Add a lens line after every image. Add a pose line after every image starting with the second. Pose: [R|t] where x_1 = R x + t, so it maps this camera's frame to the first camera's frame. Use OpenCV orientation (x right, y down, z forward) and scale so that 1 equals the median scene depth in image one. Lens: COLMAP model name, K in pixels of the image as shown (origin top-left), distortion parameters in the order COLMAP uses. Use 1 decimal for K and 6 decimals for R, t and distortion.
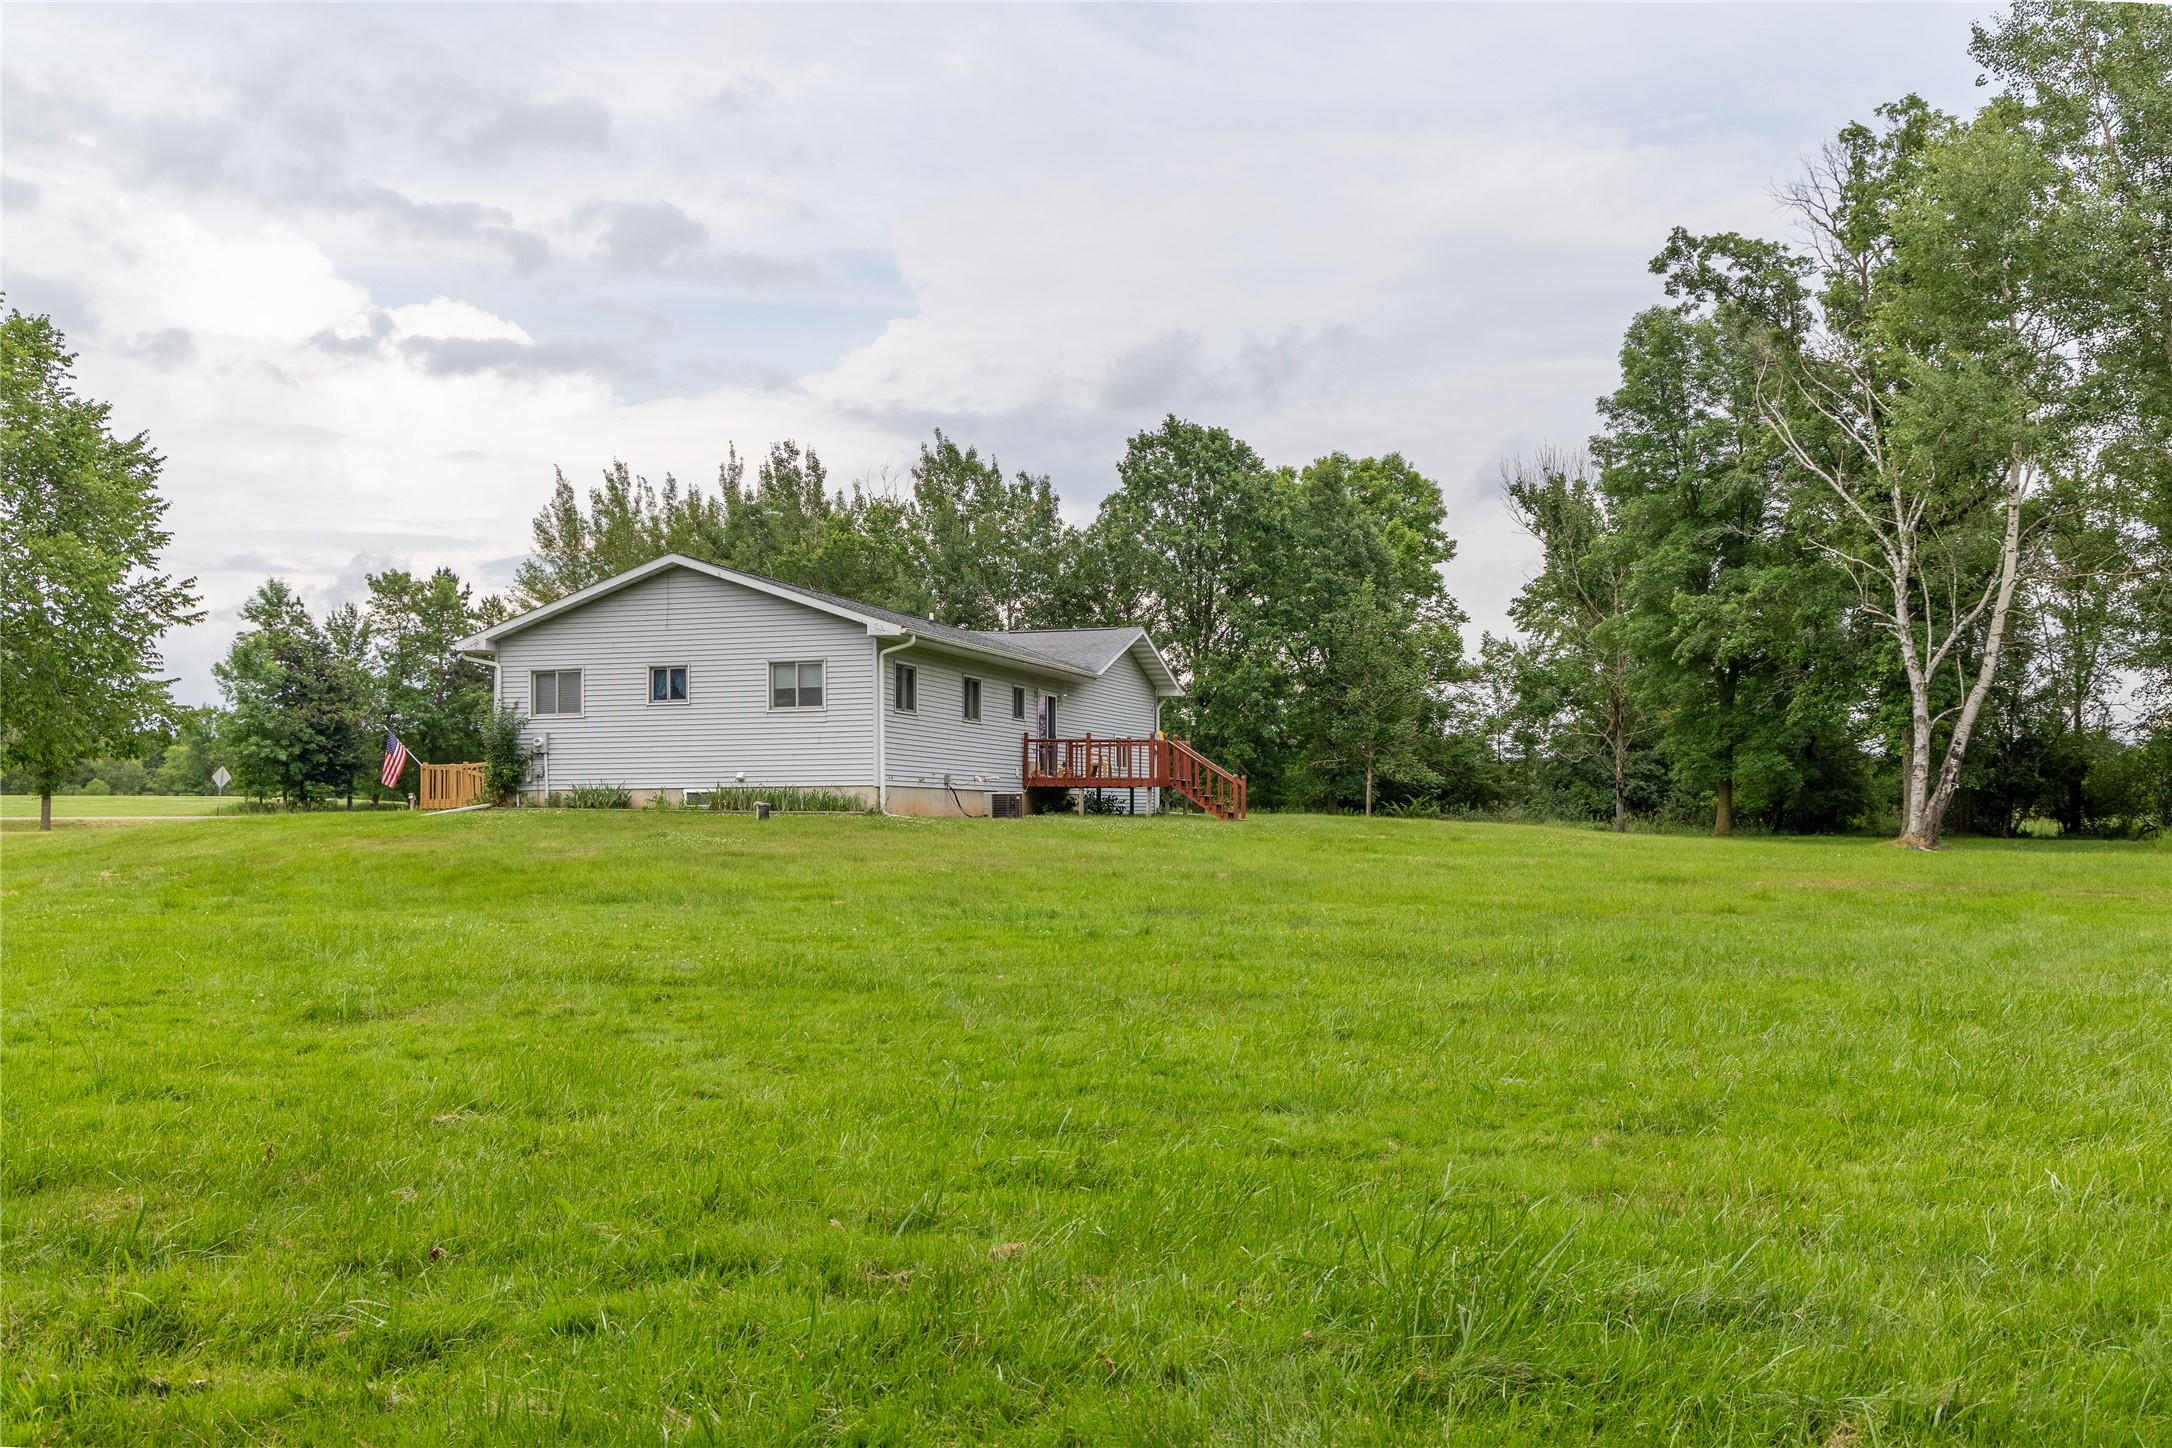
lens RADIAL K [[2111.6, 0, 1084.5], [0, 2111.6, 723.7], [0, 0, 1]] dist [-0.097763, 0.000000]
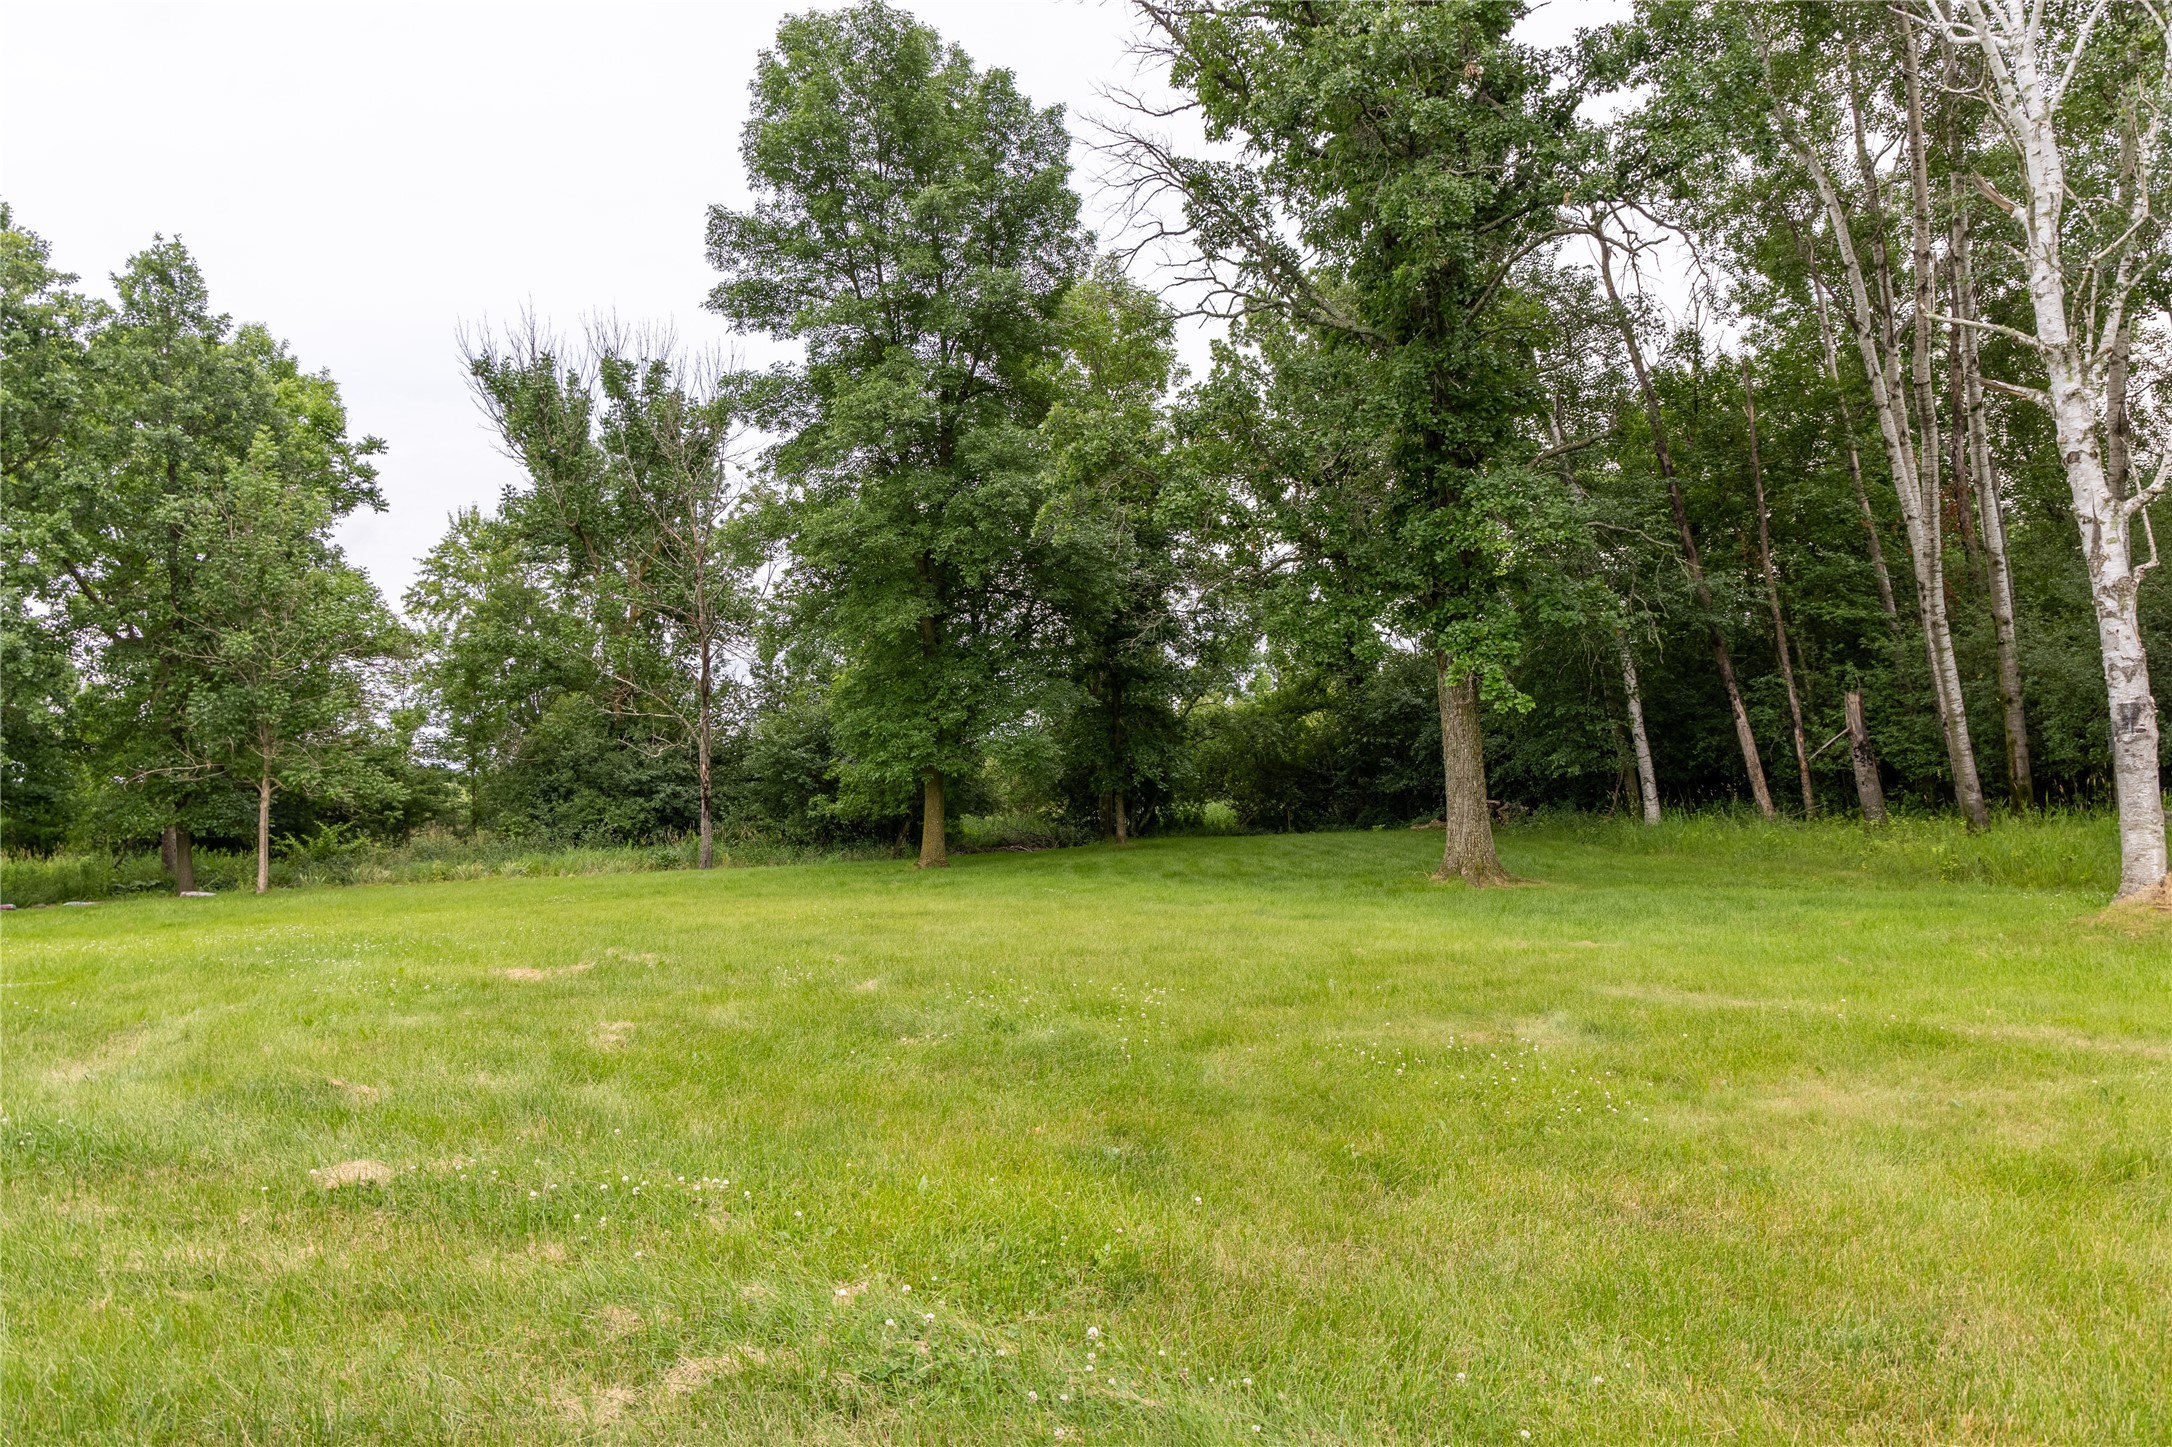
lens RADIAL K [[1455.3, 0, 1092.4], [0, 1455.3, 724.4], [0, 0, 1]] dist [-0.000859, -0.000790]
pose [[0.751878, -0.008275, 0.659251, 0.047166], [0.017744, 0.999813, -0.007687, 0.013994], [-0.659064, 0.017478, 0.751884, 0.583391]]
